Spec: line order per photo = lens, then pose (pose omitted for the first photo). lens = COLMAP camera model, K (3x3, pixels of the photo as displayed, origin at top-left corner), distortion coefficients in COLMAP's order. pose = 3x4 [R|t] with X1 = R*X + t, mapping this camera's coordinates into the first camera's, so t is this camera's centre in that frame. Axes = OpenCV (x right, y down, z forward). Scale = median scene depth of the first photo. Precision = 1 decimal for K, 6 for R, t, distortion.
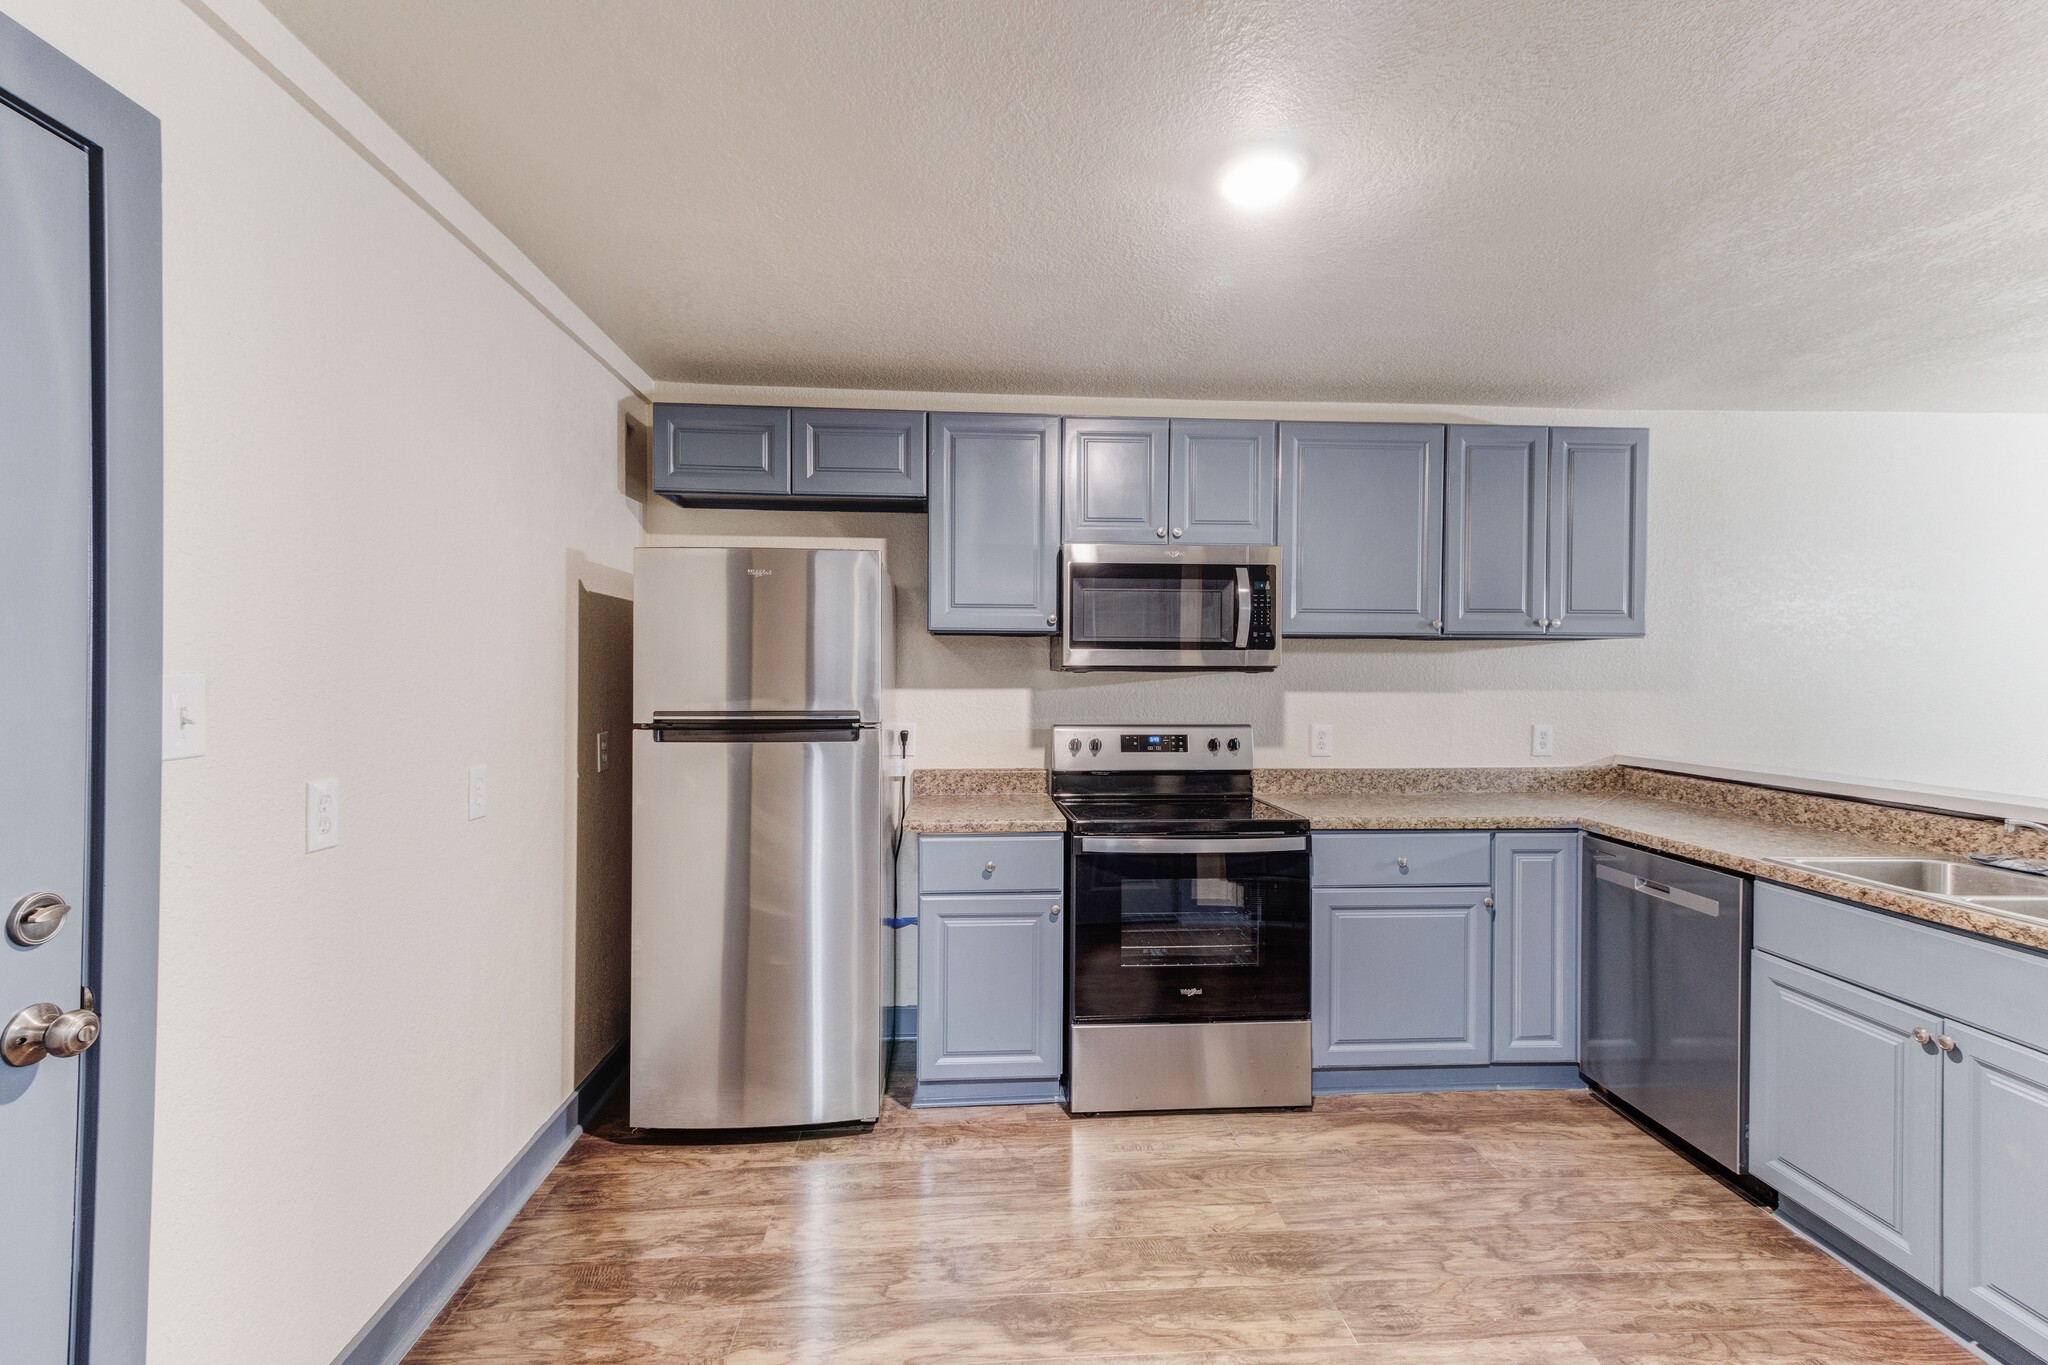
lens RADIAL K [[929.2, 0, 1020.1], [0, 929.2, 673.7], [0, 0, 1]] dist [0.006845, 0.003462]
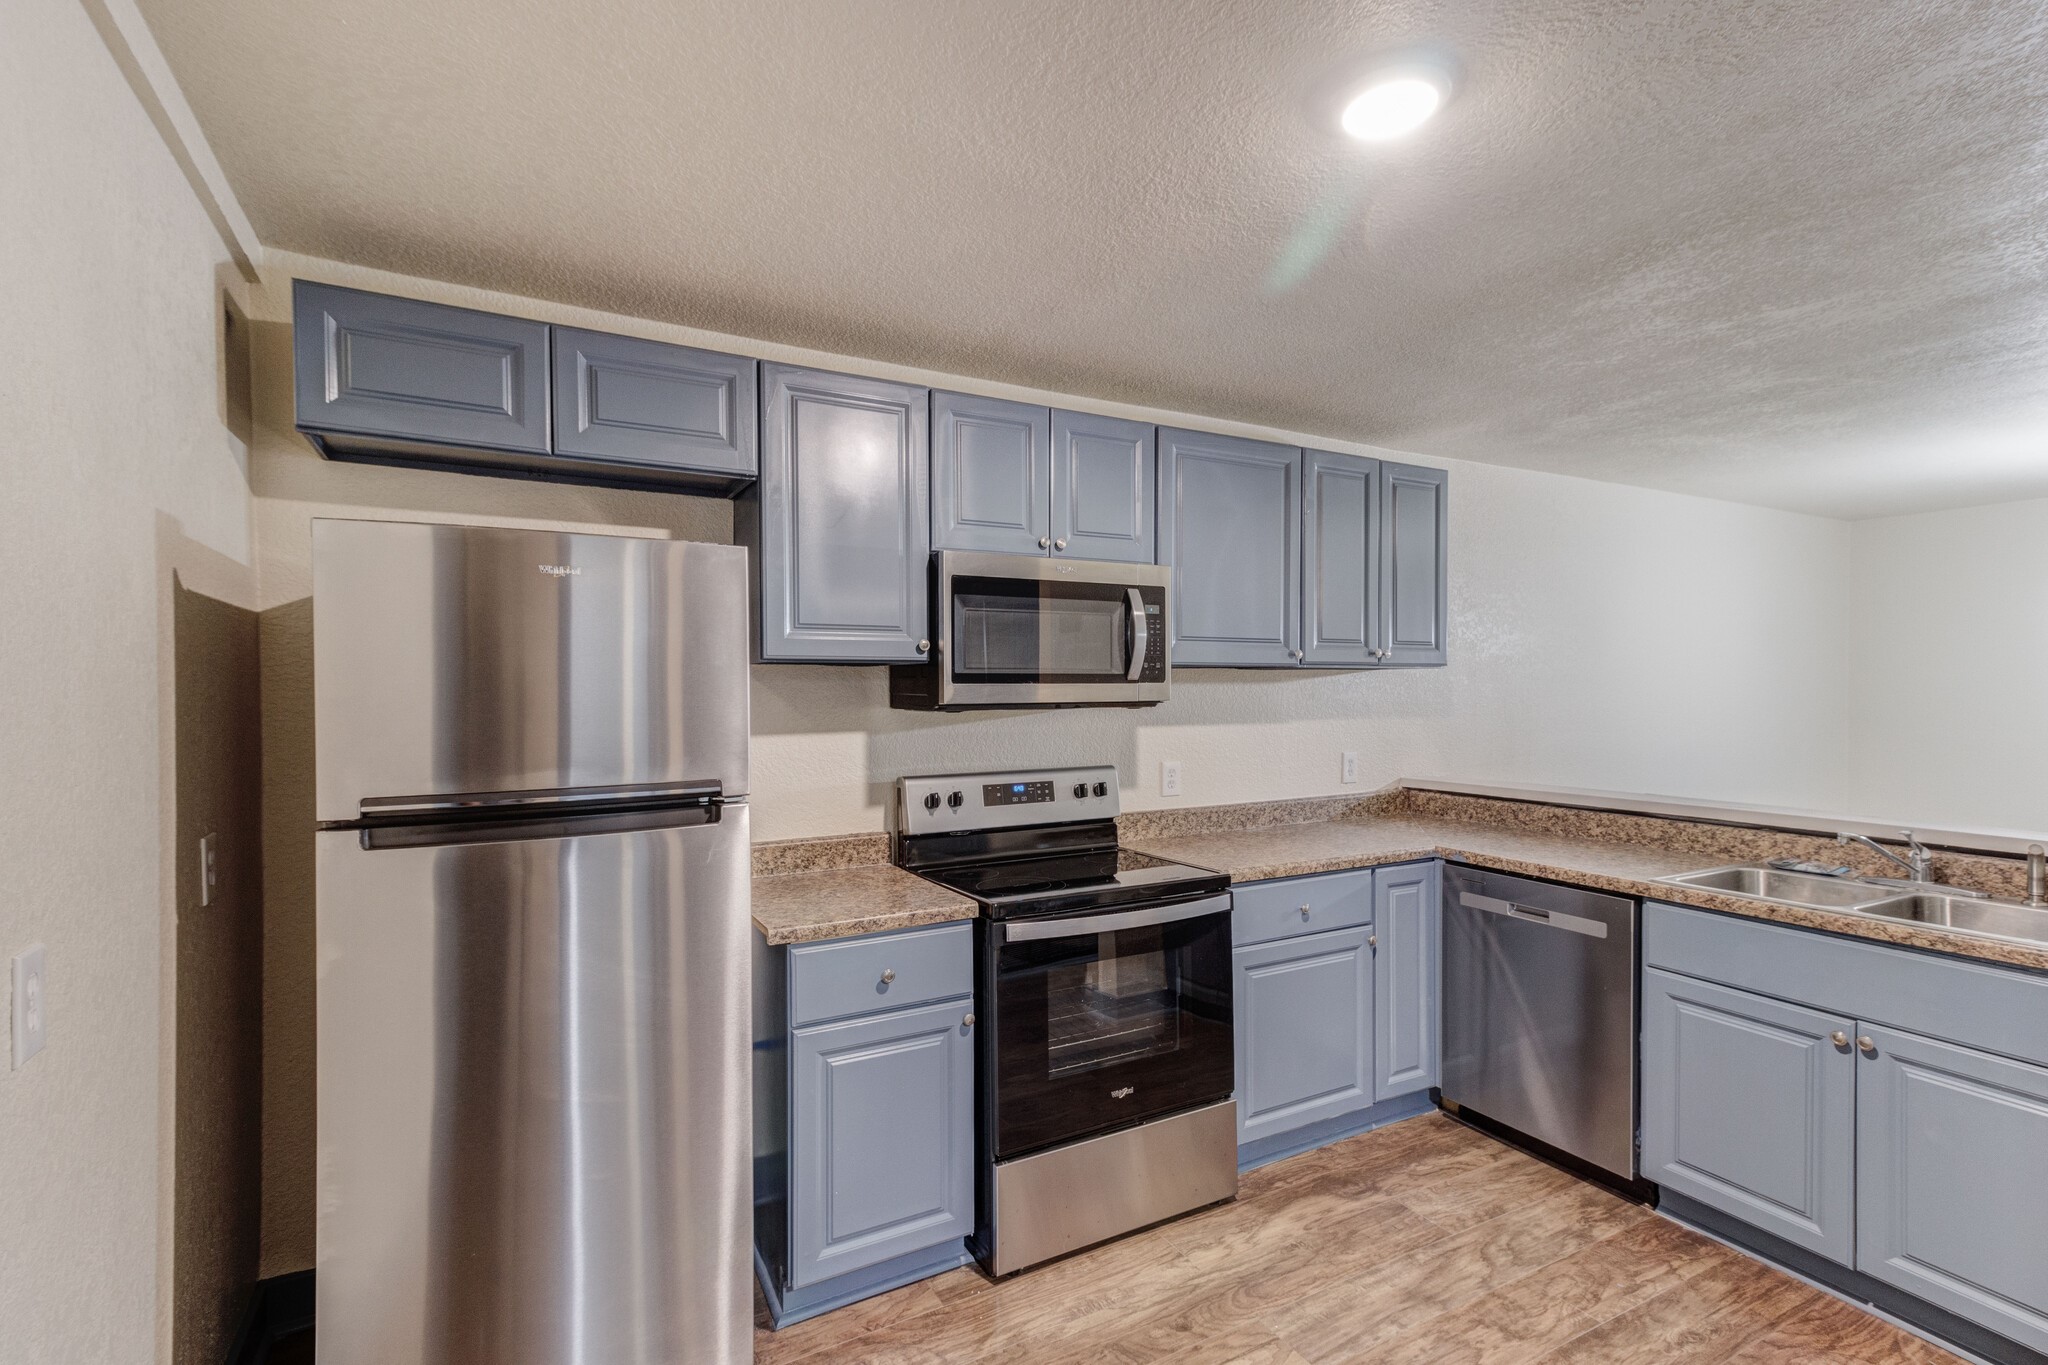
lens RADIAL K [[953.4, 0, 1034.3], [0, 953.4, 695.6], [0, 0, 1]] dist [0.016247, 0.001889]
pose [[0.904637, -0.012163, 0.426008, -0.251207], [0.010121, 0.999924, 0.007058, -0.023084], [-0.426062, -0.002073, 0.904692, 0.253610]]
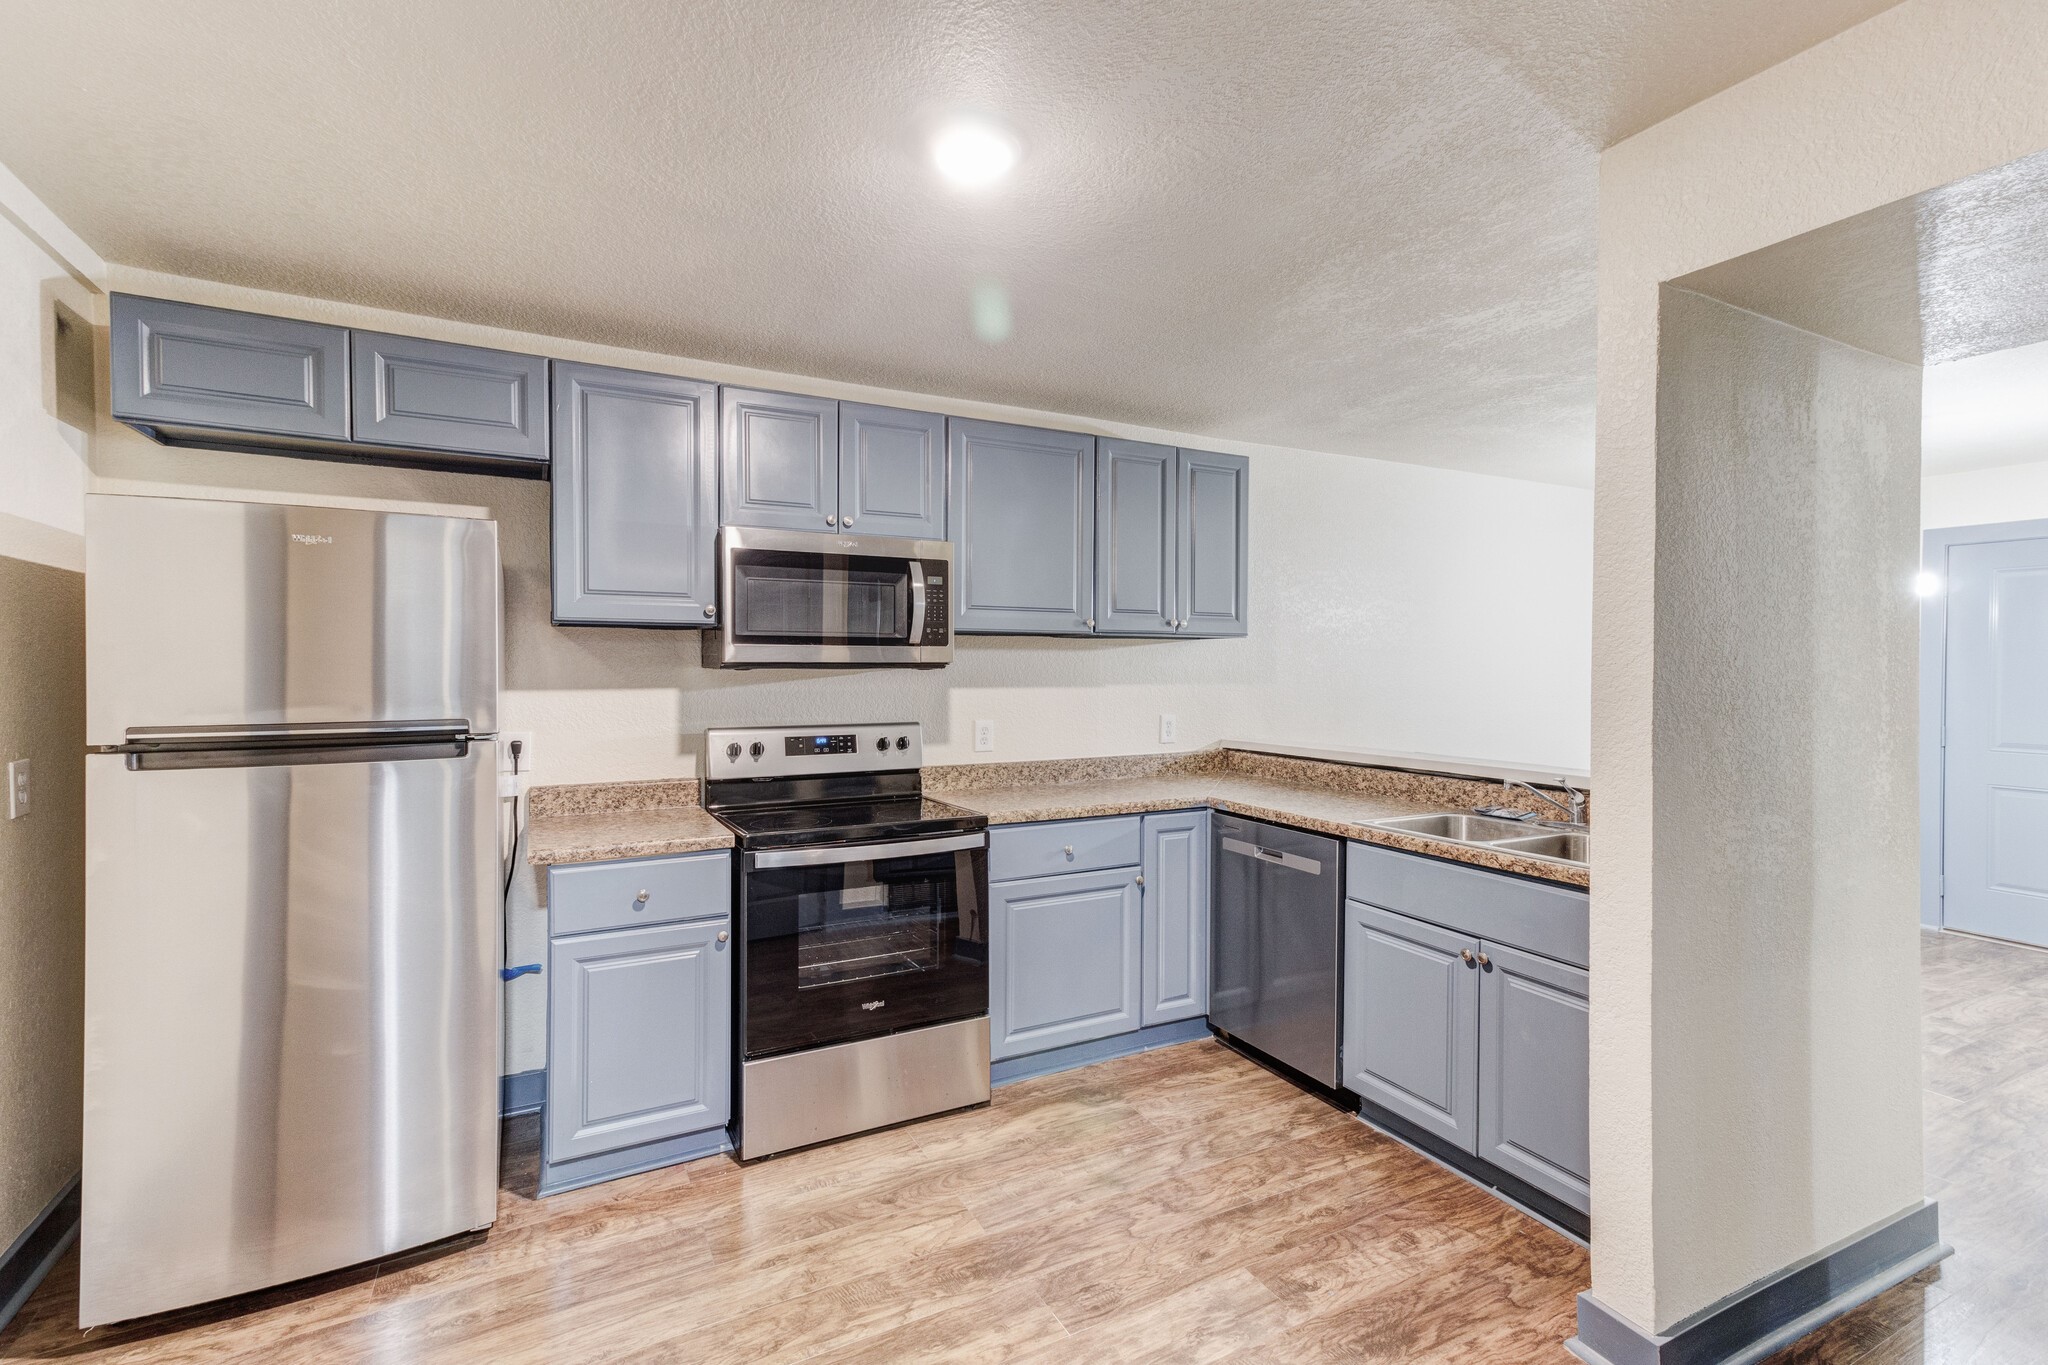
lens RADIAL K [[931.9, 0, 1029.9], [0, 931.9, 673.2], [0, 0, 1]] dist [0.011333, 0.001882]
pose [[0.912075, -0.005855, 0.409981, -0.059097], [0.004534, 0.999981, 0.004193, -0.000614], [-0.409997, -0.001966, 0.912085, 0.064435]]
